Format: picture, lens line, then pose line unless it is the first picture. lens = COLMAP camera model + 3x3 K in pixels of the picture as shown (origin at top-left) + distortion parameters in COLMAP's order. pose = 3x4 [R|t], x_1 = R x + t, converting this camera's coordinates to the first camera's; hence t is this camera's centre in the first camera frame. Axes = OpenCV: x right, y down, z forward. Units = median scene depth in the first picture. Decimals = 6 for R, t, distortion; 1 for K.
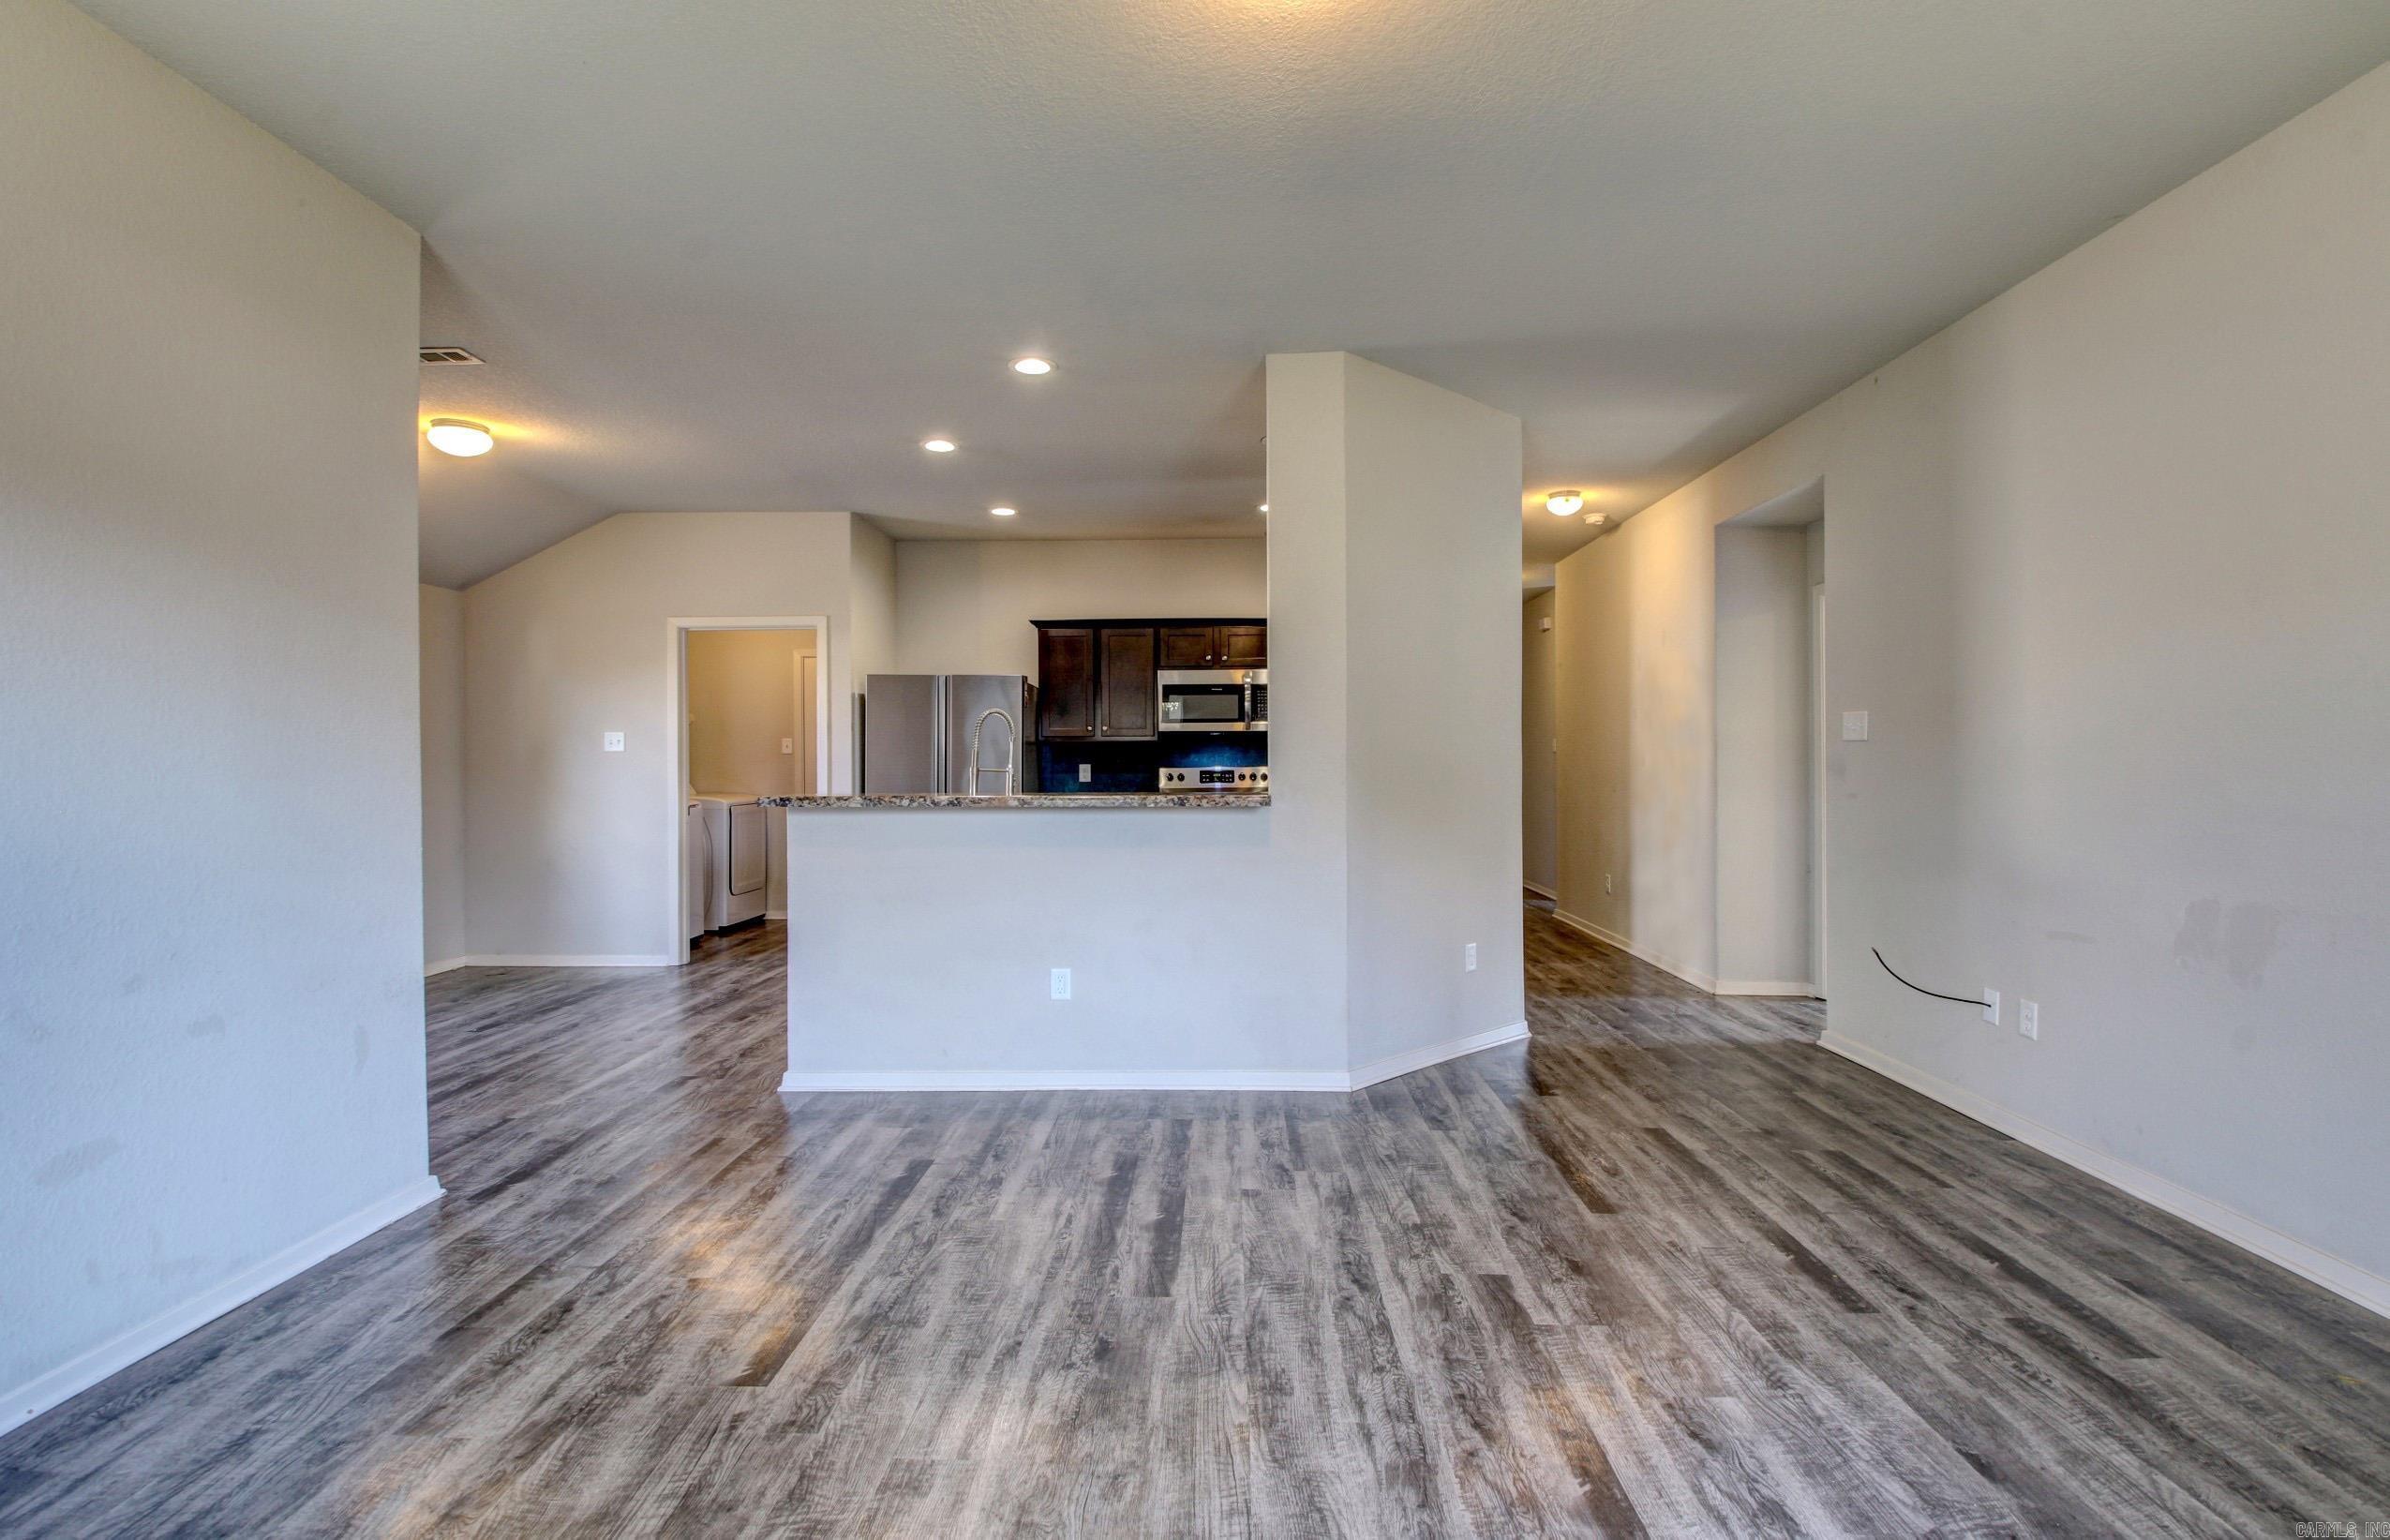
lens RADIAL K [[1118.7, 0, 1194.3], [0, 1118.7, 767.6], [0, 0, 1]] dist [0.001561, -0.000664]
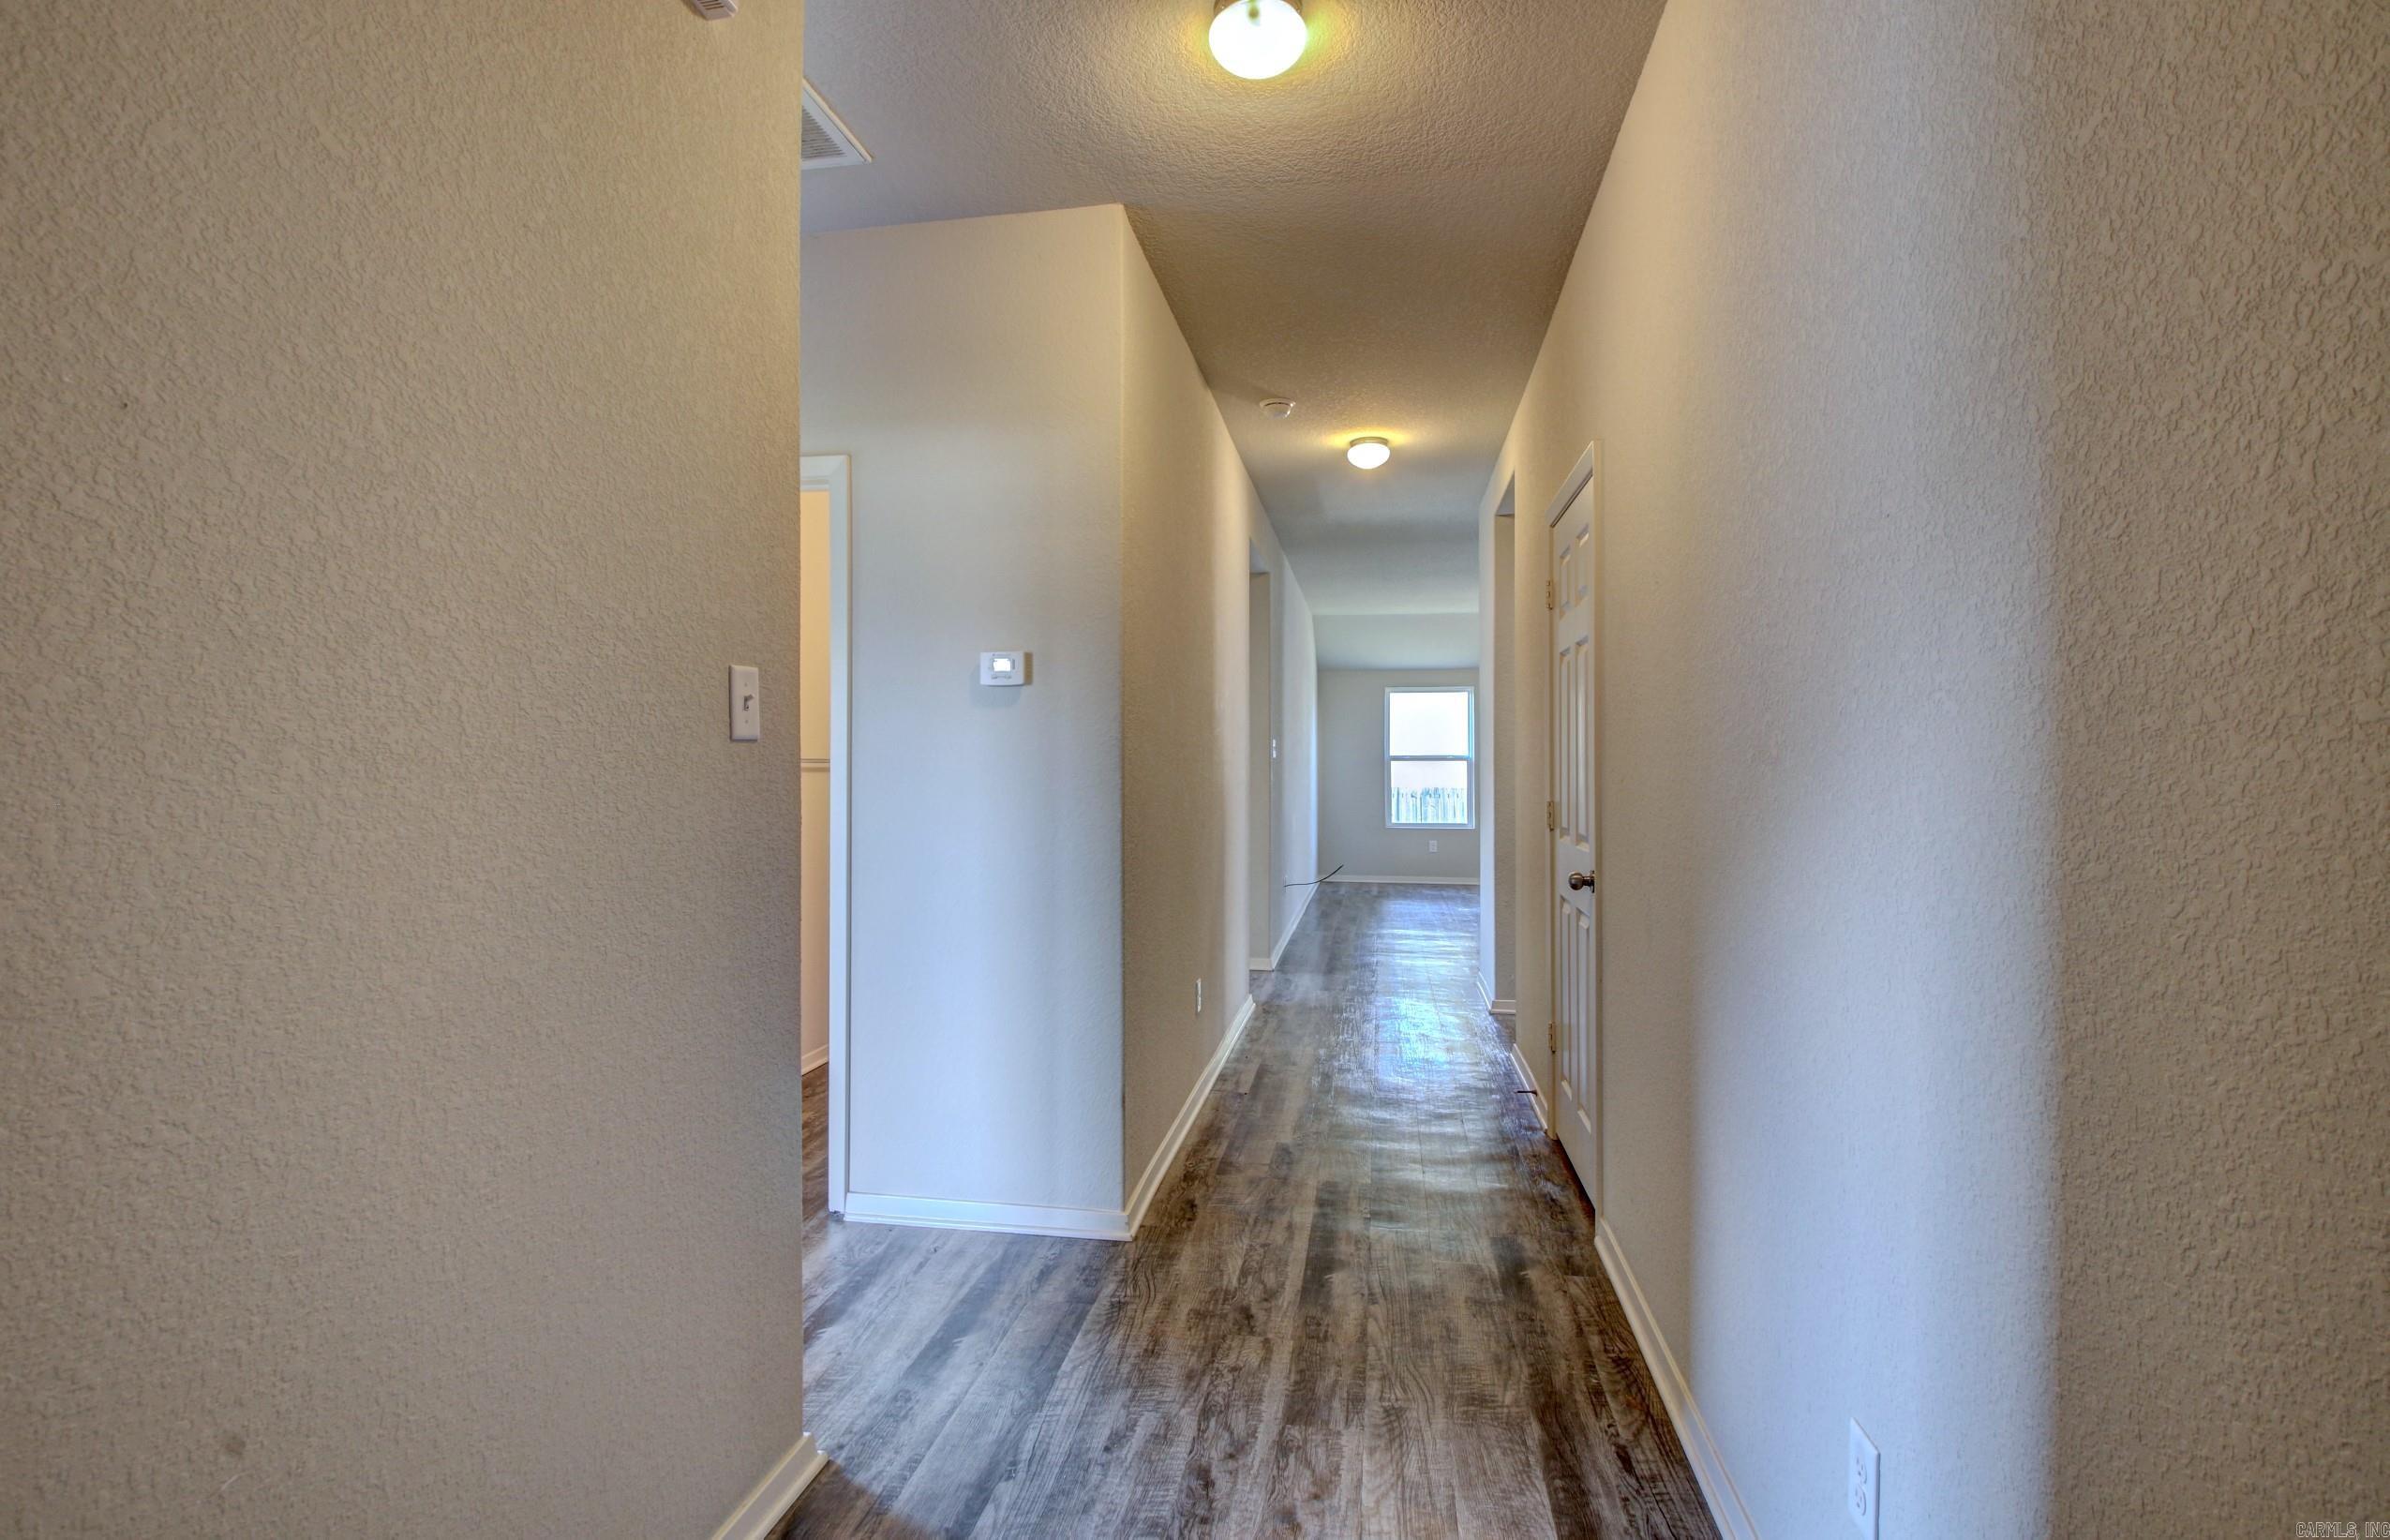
lens RADIAL K [[1118.7, 0, 1193.8], [0, 1118.7, 767.3], [0, 0, 1]] dist [0.001561, -0.000664]
pose [[-0.990859, 0.003171, 0.134863, 0.059350], [0.003589, 0.999989, 0.002856, -0.016700], [-0.134853, 0.003314, -0.990860, 1.931009]]
